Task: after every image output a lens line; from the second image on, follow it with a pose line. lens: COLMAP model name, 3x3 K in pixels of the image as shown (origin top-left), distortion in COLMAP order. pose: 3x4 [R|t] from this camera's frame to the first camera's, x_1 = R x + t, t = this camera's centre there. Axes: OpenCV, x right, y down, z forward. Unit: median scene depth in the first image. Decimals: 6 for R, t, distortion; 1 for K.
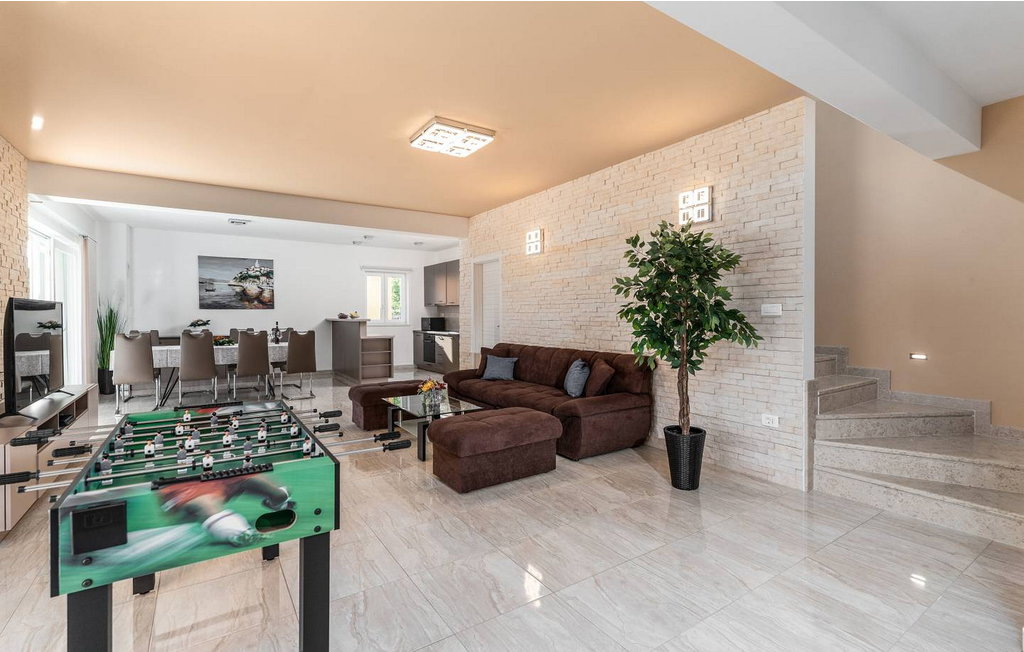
lens RADIAL K [[468.7, 0, 519.6], [0, 468.7, 320.0], [0, 0, 1]] dist [-0.000445, -0.000409]
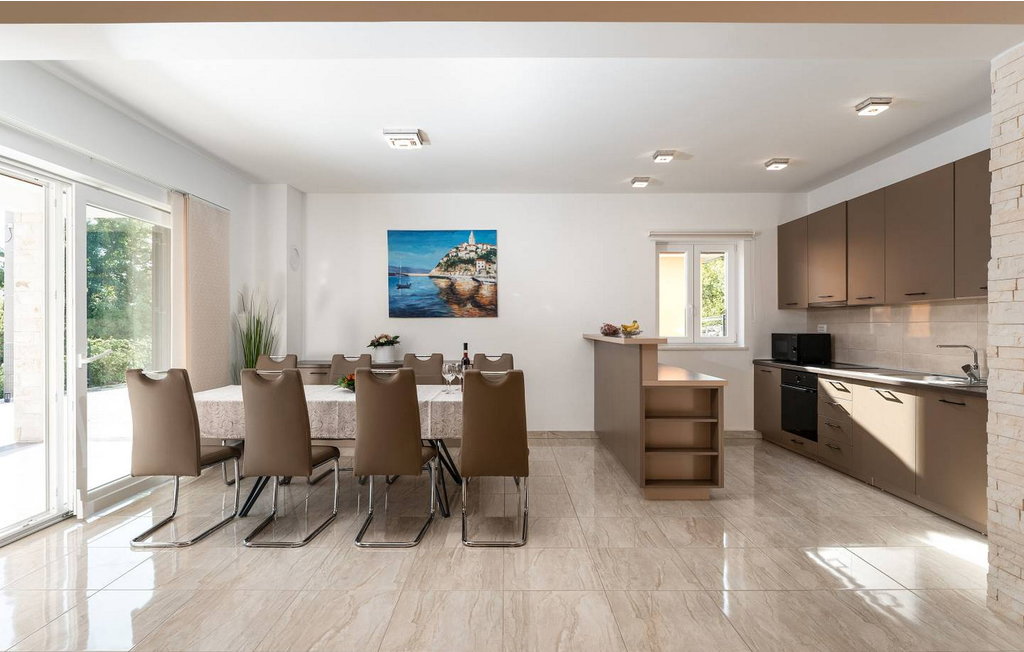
lens RADIAL K [[540.9, 0, 517.3], [0, 540.9, 323.9], [0, 0, 1]] dist [-0.000058, 0.000112]
pose [[0.841156, -0.000905, -0.540793, -0.157608], [-0.005866, 0.999925, -0.010797, -0.008570], [0.540761, 0.012254, 0.841087, 0.483436]]
